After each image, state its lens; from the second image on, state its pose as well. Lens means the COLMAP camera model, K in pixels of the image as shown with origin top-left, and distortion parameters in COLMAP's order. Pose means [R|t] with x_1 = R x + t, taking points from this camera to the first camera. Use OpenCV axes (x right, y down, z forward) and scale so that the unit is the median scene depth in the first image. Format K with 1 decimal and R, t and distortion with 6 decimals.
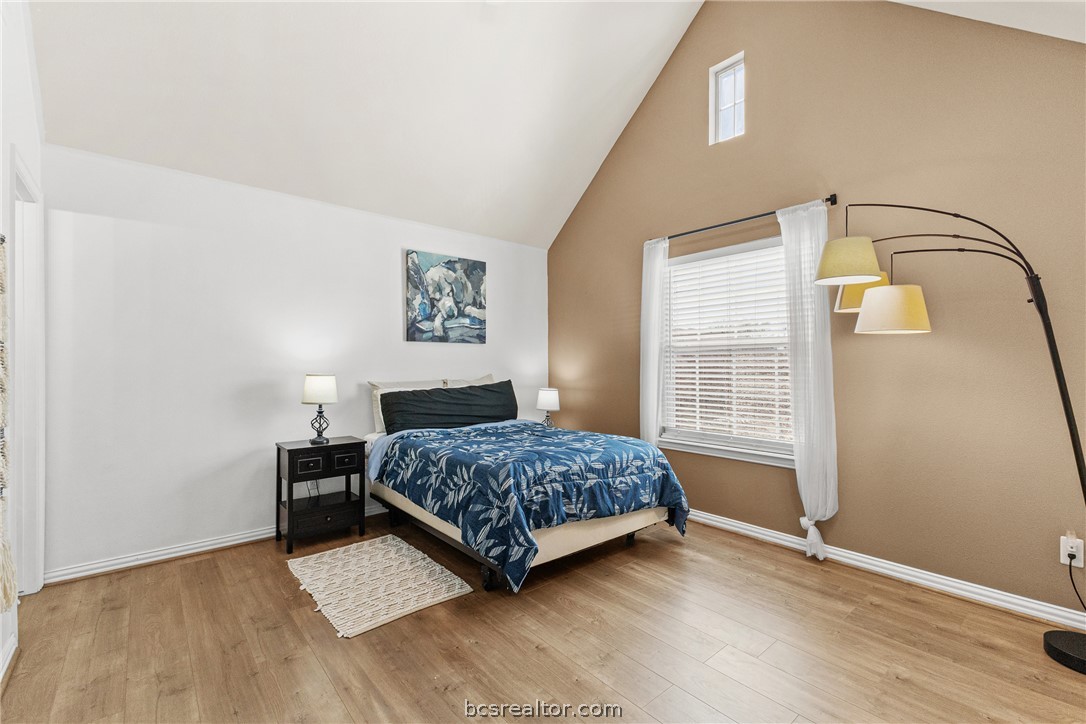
lens RADIAL K [[474.7, 0, 549.8], [0, 474.7, 368.5], [0, 0, 1]] dist [0.000580, -0.000261]
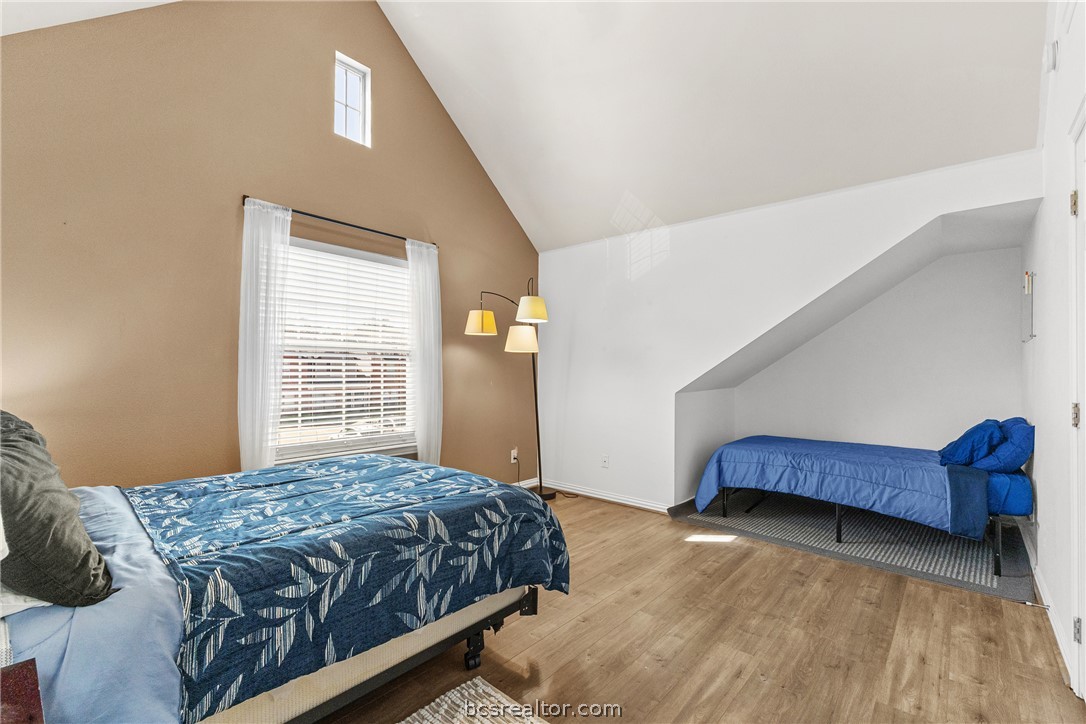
lens RADIAL K [[474.7, 0, 549.8], [0, 474.7, 368.5], [0, 0, 1]] dist [0.000580, -0.000261]
pose [[-0.156432, 0.003979, 0.987681, -0.821927], [-0.003089, 0.999985, -0.004517, -0.003968], [-0.987684, -0.003757, -0.156418, 0.917900]]
